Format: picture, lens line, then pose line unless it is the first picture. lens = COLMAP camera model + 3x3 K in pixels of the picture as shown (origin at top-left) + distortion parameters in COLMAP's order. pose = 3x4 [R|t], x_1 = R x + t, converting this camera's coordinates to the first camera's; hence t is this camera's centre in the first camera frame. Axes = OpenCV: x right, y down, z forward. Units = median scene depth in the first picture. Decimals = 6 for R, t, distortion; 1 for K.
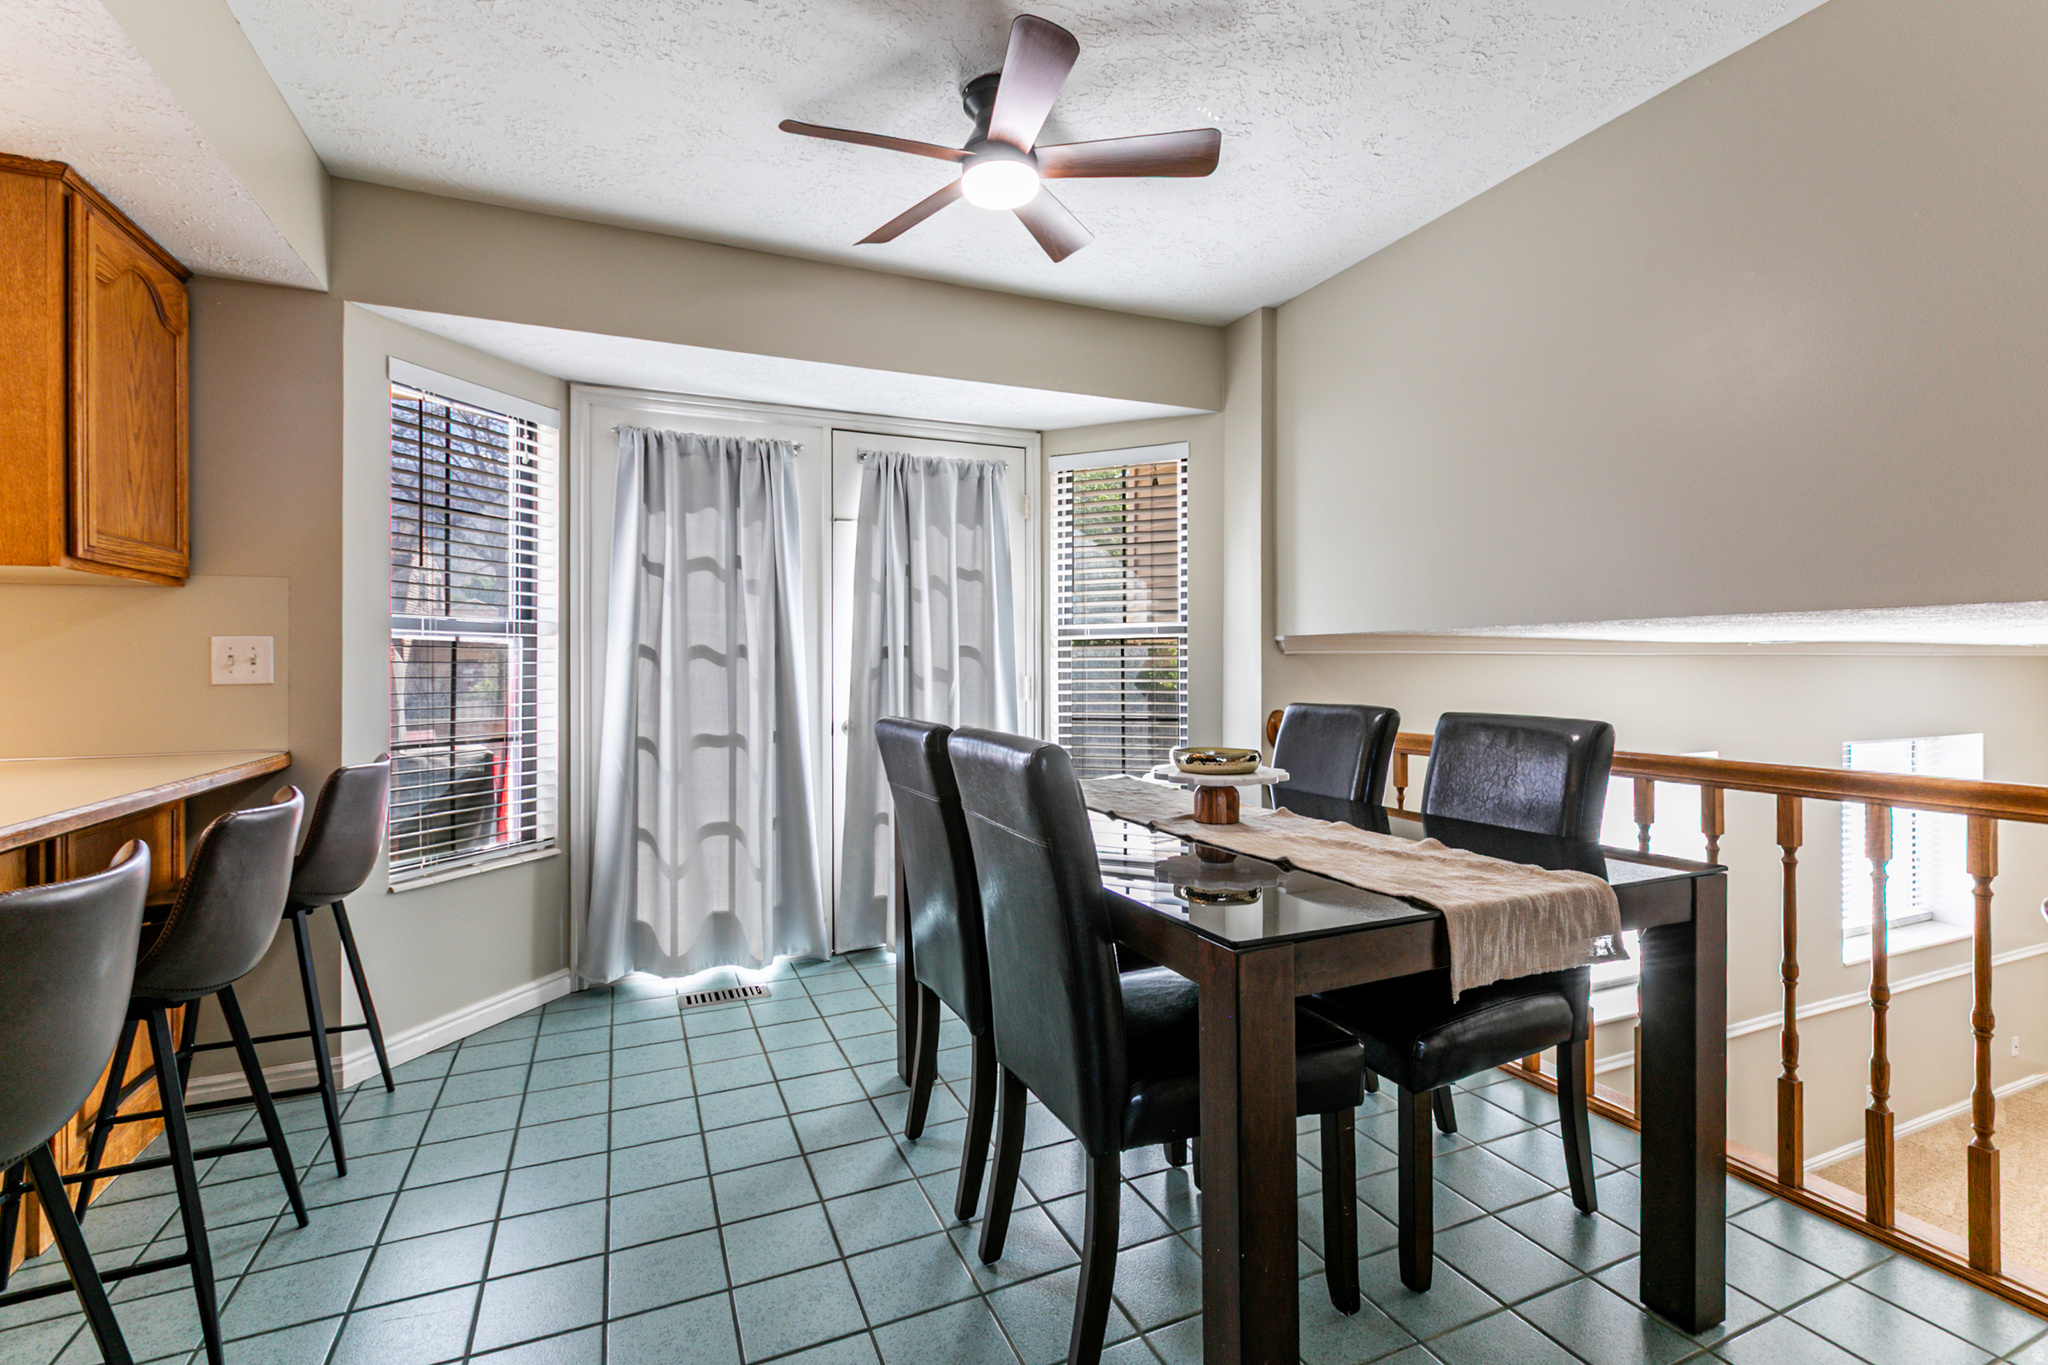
lens RADIAL K [[918.5, 0, 1024.0], [0, 918.5, 682.5], [0, 0, 1]] dist [-0.000349, -0.000077]
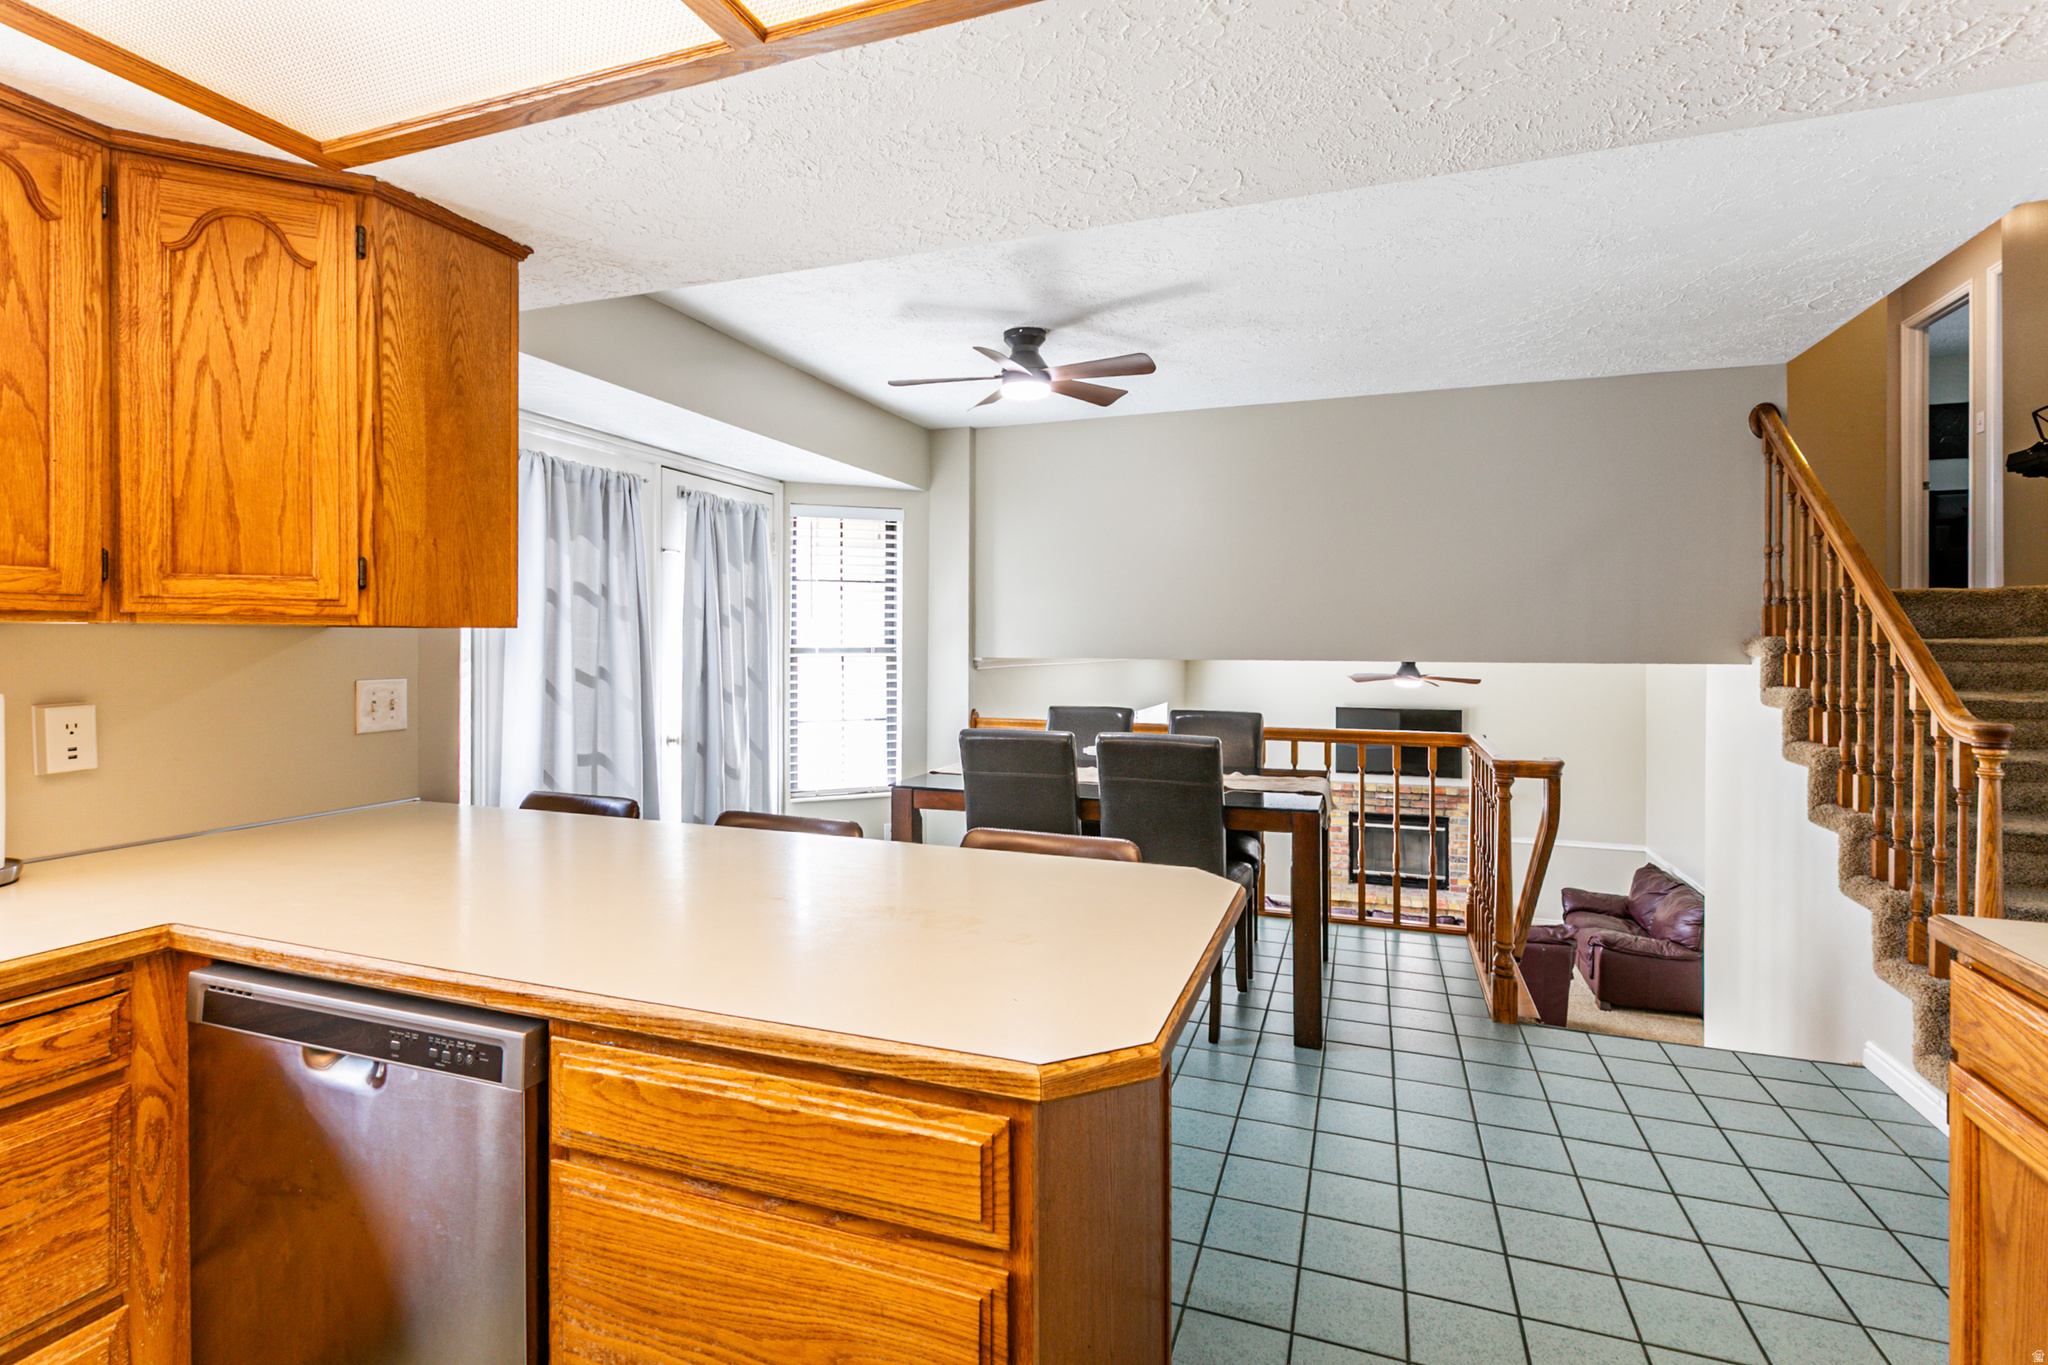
lens RADIAL K [[991.9, 0, 999.8], [0, 991.9, 654.2], [0, 0, 1]] dist [-0.000013, 0.000041]
pose [[0.702762, 0.000799, 0.711424, -0.815806], [0.006170, 0.999955, -0.007217, -0.046663], [-0.711398, 0.009462, 0.702726, -0.109265]]
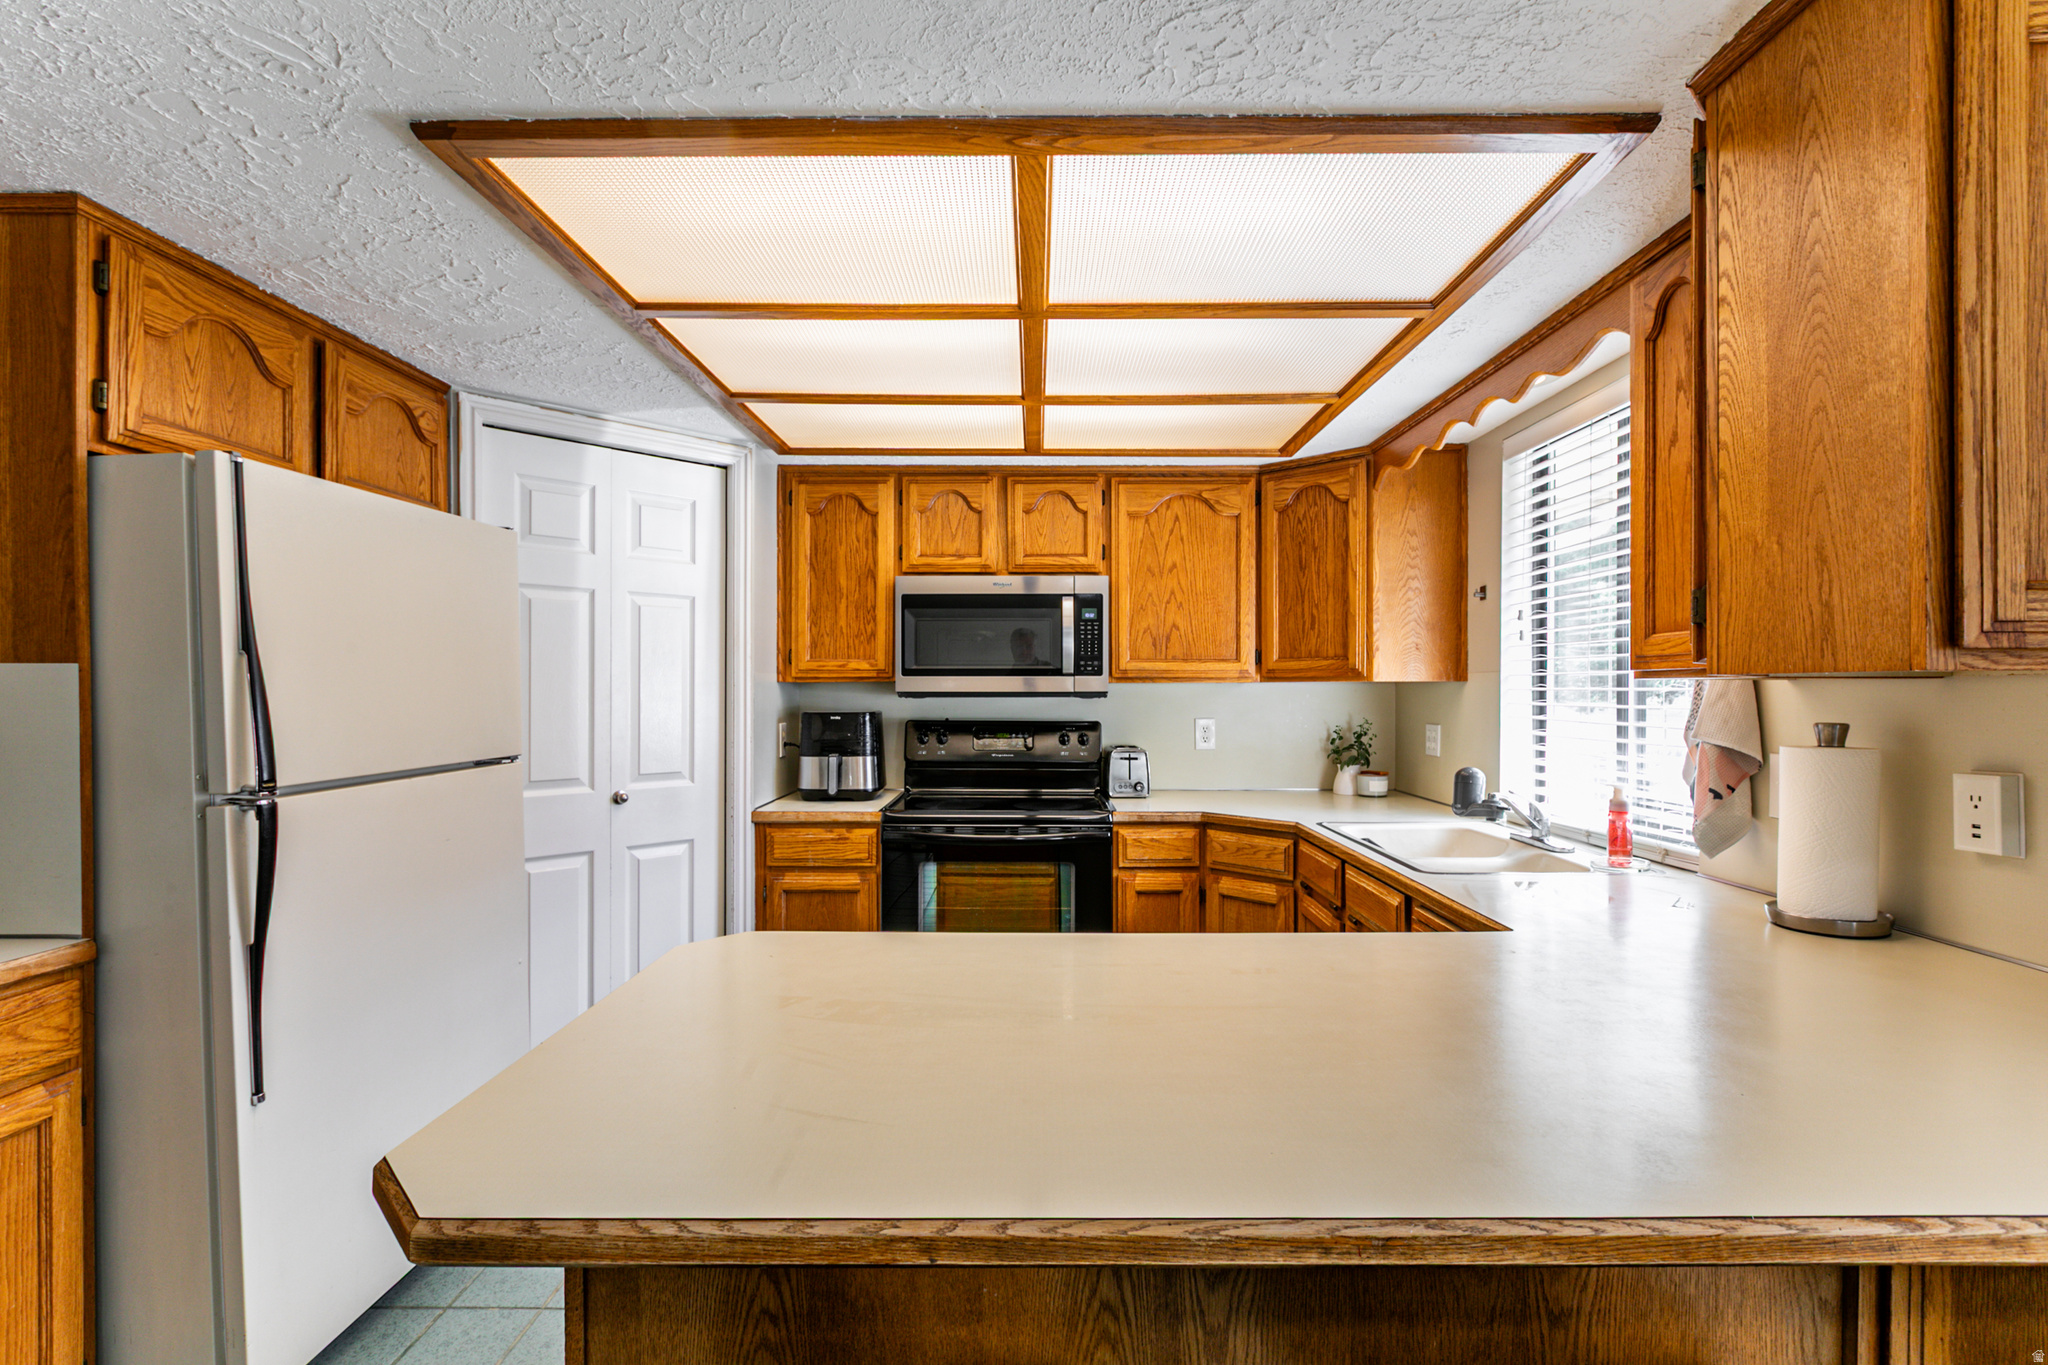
lens RADIAL K [[958.9, 0, 1024.0], [0, 958.9, 682.5], [0, 0, 1]] dist [0.000328, 0.000165]
pose [[-0.408351, 0.000490, -0.912825, -0.203420], [-0.015273, 0.999856, 0.007369, -0.064122], [0.912697, 0.016951, -0.408285, 0.422357]]
